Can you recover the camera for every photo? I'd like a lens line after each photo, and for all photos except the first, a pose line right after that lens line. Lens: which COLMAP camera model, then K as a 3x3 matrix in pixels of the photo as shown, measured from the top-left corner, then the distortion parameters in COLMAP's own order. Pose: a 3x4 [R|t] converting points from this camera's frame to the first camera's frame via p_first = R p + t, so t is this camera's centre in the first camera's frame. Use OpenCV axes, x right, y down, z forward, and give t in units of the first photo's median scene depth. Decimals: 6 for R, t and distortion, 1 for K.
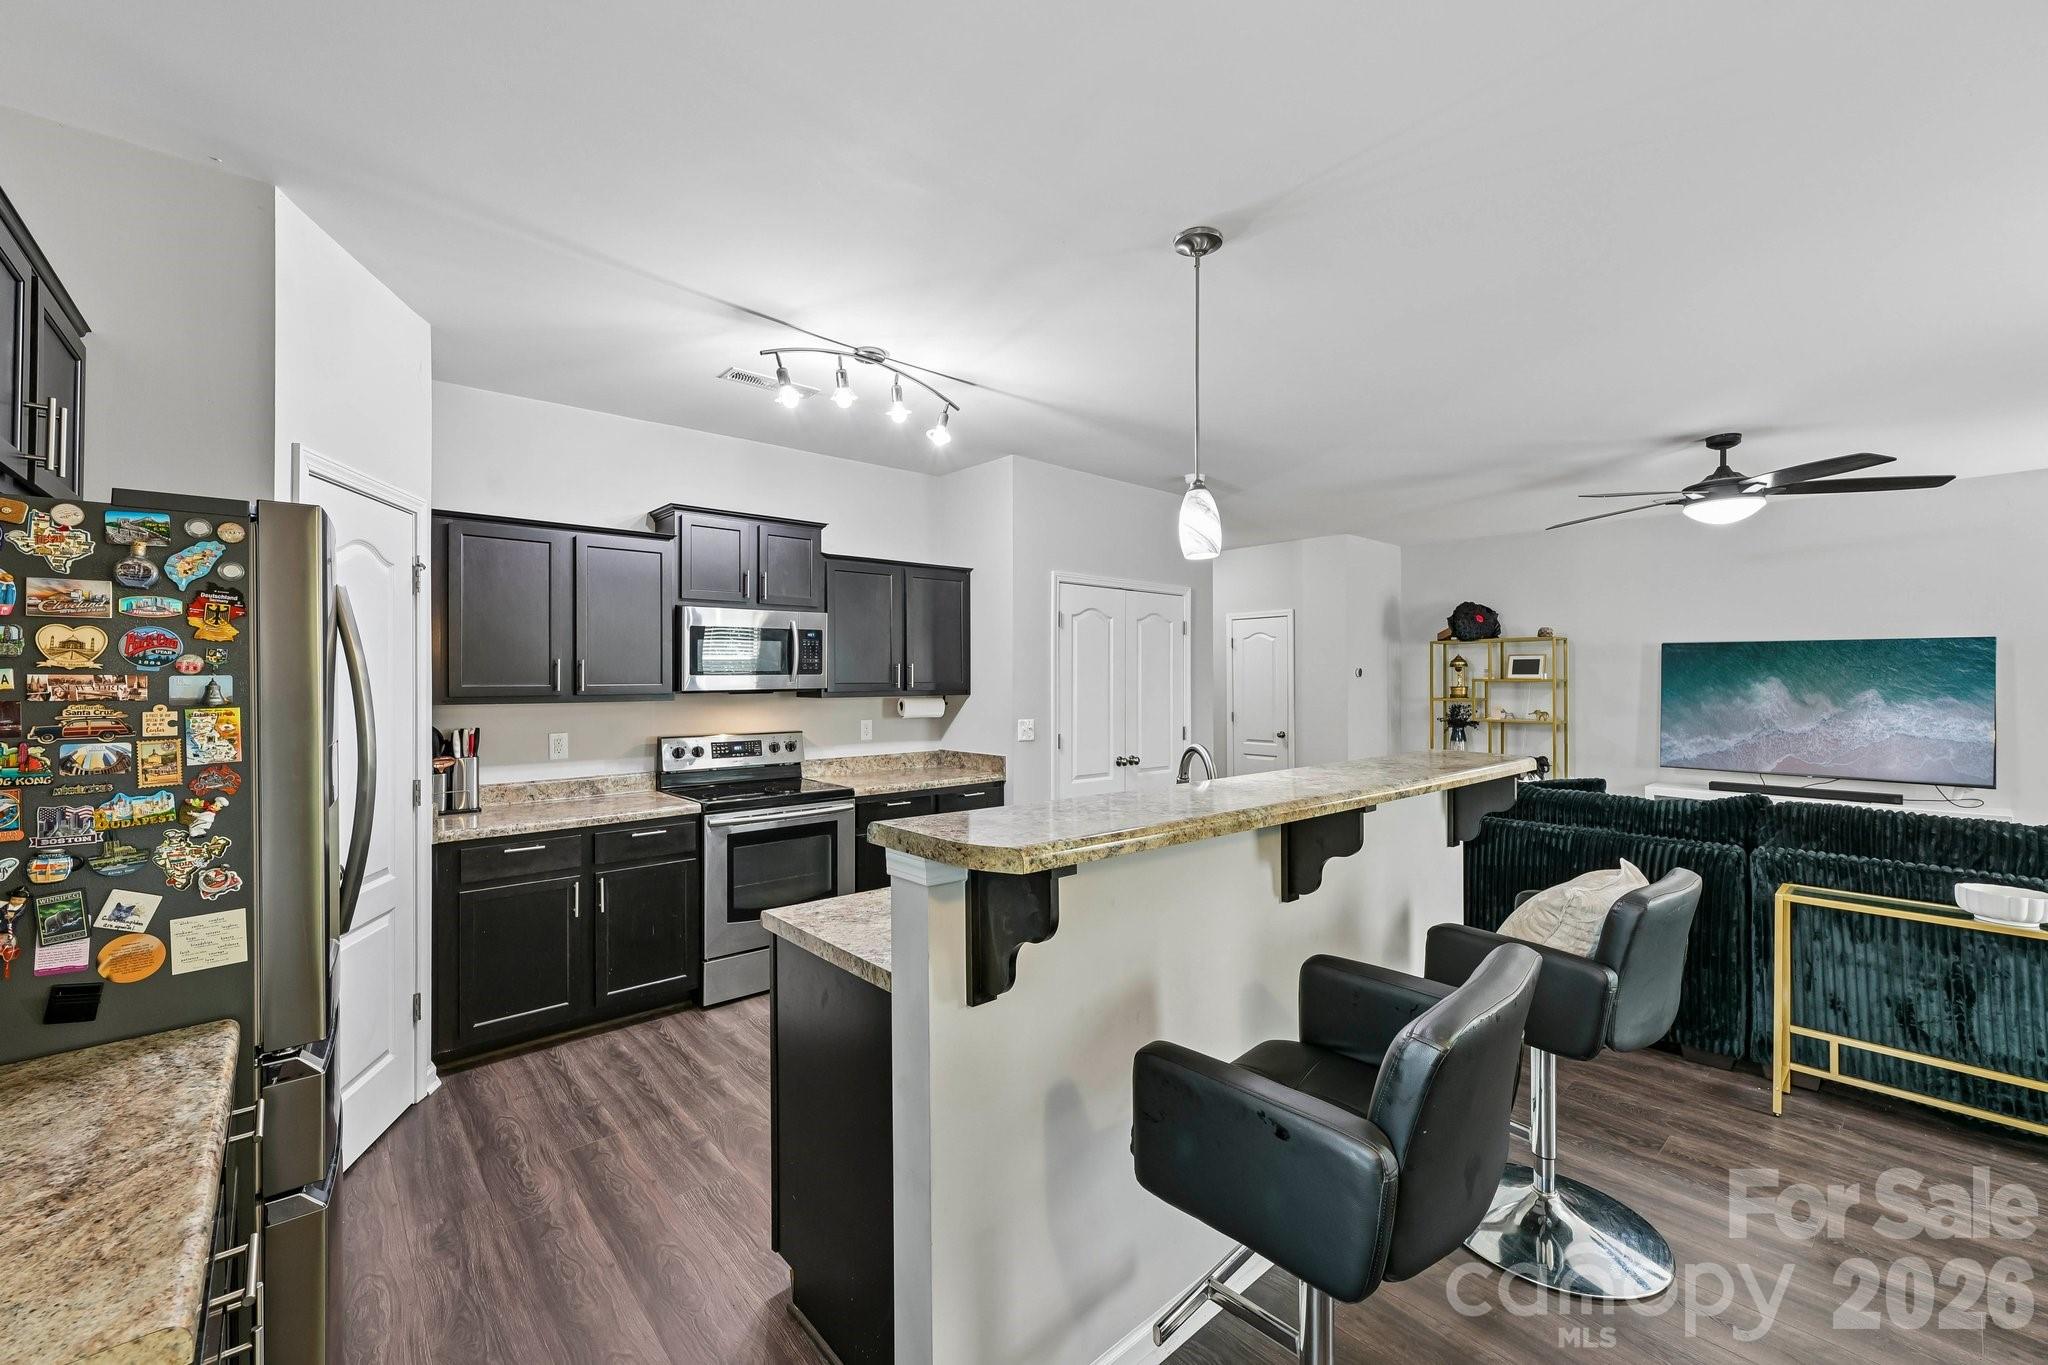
lens RADIAL K [[824.4, 0, 1021.2], [0, 824.4, 674.5], [0, 0, 1]] dist [0.000436, 0.000235]
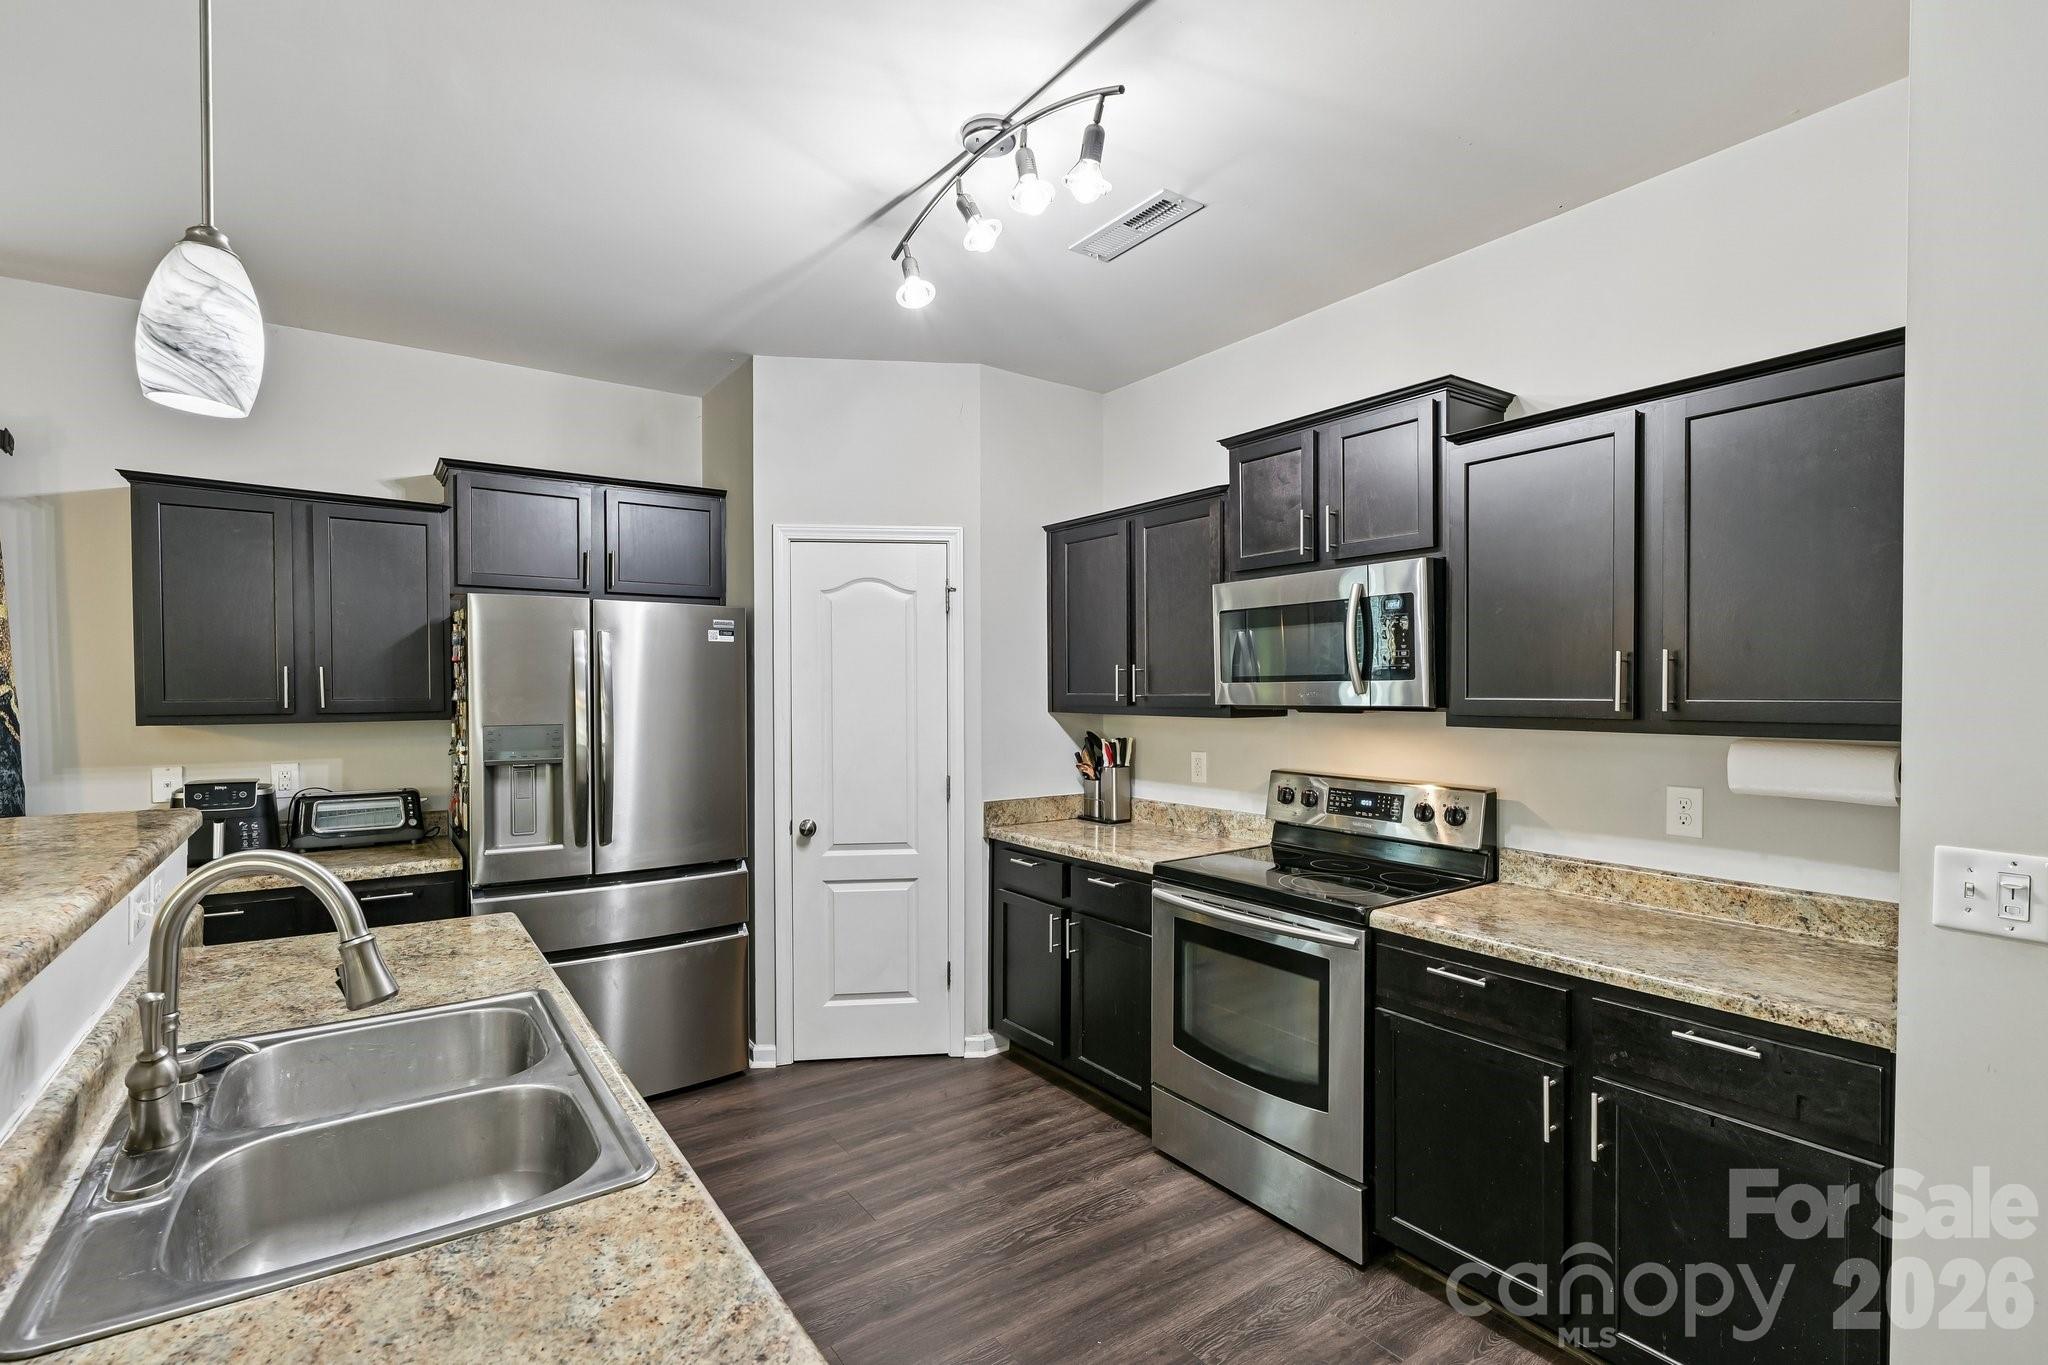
lens RADIAL K [[940.3, 0, 1010.8], [0, 940.3, 701.5], [0, 0, 1]] dist [-0.001189, -0.000032]
pose [[-0.113797, 0.017646, -0.993347, 0.462873], [0.005245, 0.999839, 0.017160, 0.002770], [0.993490, -0.003258, -0.113871, 1.037617]]
